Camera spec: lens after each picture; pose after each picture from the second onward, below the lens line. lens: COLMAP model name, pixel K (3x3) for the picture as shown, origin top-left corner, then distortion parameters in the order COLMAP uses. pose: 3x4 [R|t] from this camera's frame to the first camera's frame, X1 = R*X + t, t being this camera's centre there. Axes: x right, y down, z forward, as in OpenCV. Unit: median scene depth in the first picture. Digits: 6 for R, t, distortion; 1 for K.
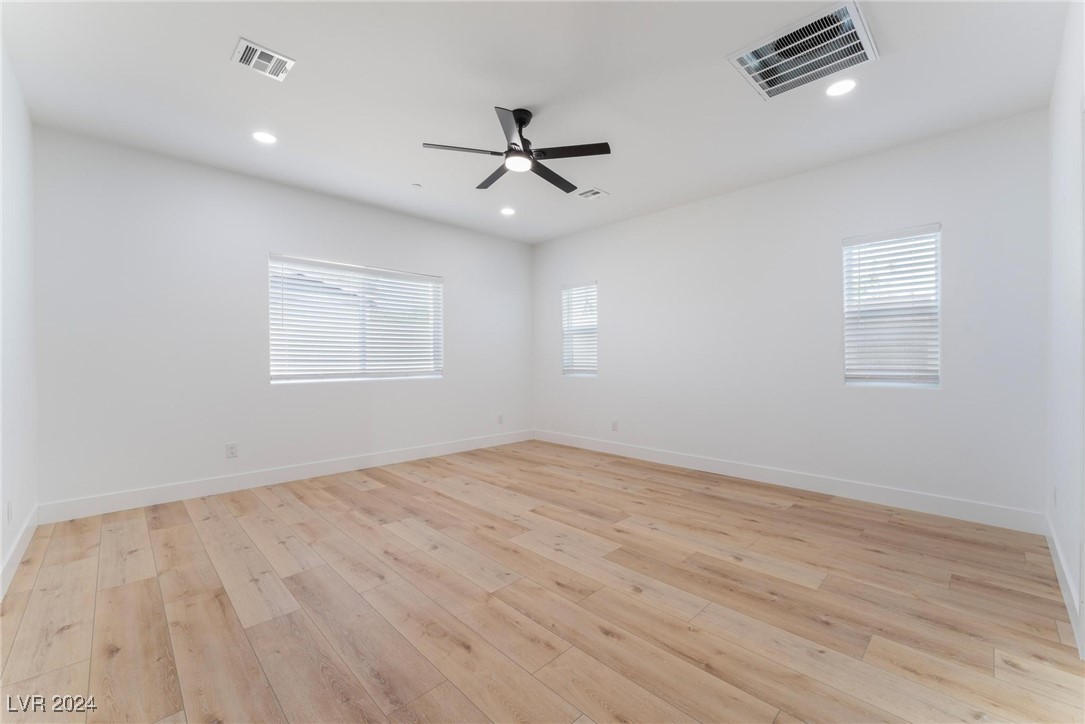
lens RADIAL K [[443.4, 0, 540.8], [0, 443.4, 362.7], [0, 0, 1]] dist [-0.002636, 0.000269]
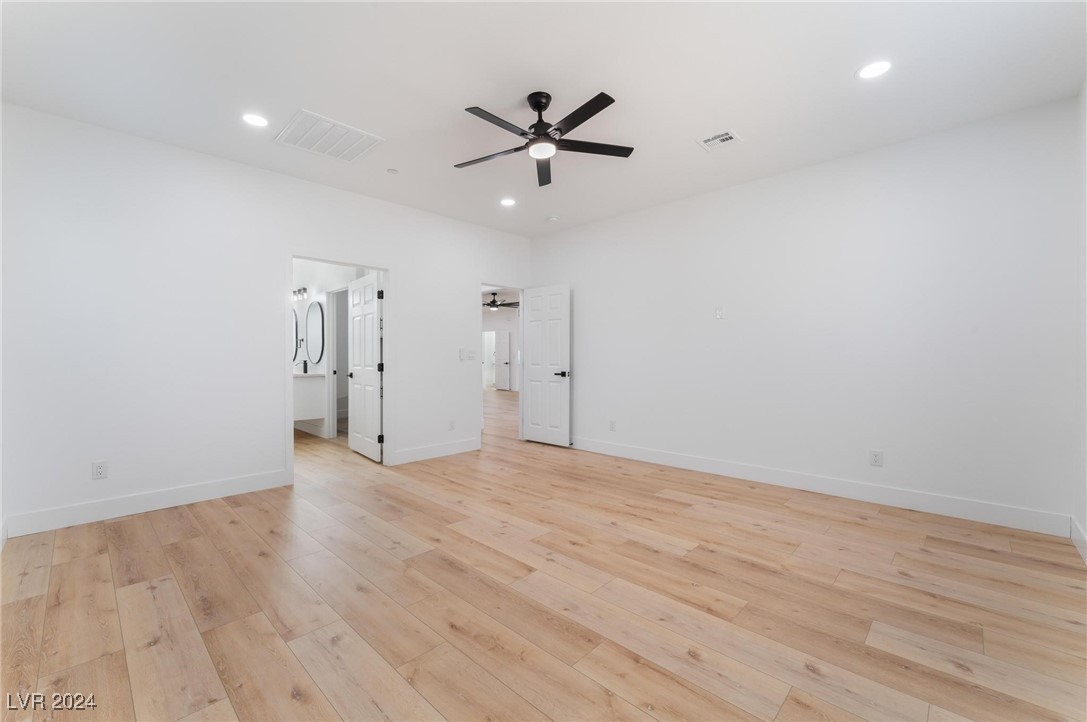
lens RADIAL K [[460.2, 0, 525.5], [0, 460.2, 360.6], [0, 0, 1]] dist [-0.002329, 0.000210]
pose [[-0.999967, 0.002792, -0.007578, -0.005284], [0.002656, 0.999838, 0.017819, -0.018718], [0.007626, 0.017798, -0.999813, 1.914564]]
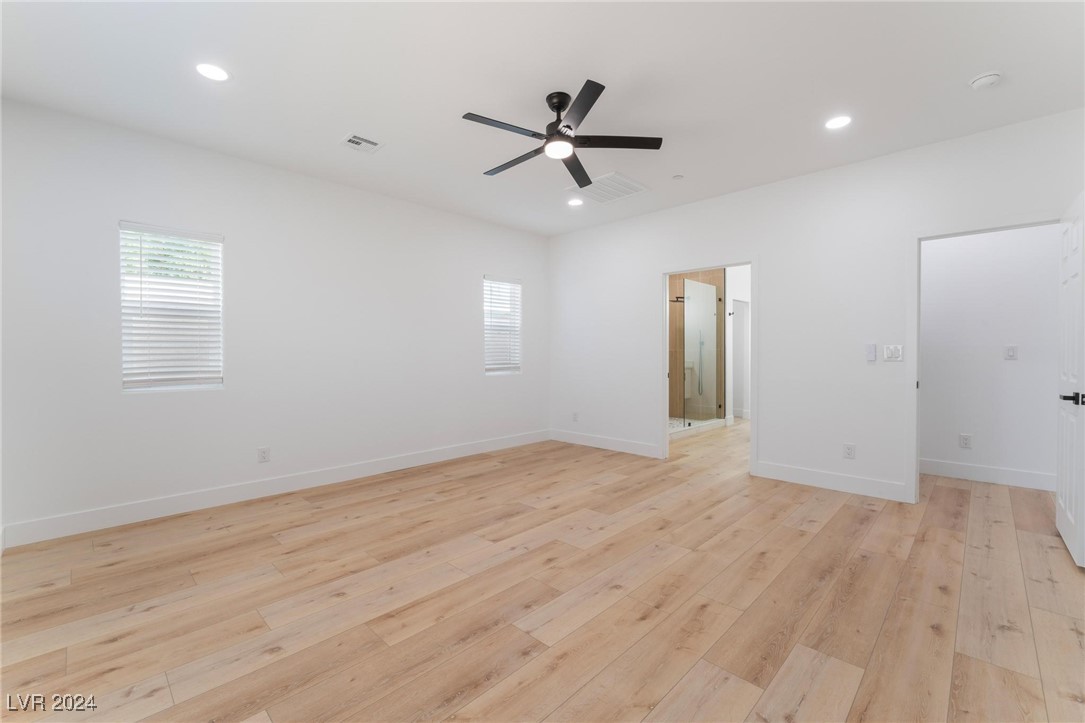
lens RADIAL K [[443.4, 0, 540.8], [0, 443.4, 362.2], [0, 0, 1]] dist [-0.002636, 0.000269]
pose [[-0.015286, -0.019011, 0.999702, -0.942343], [0.011884, 0.999745, 0.019194, -0.022449], [-0.999813, 0.012174, -0.015056, 1.016763]]
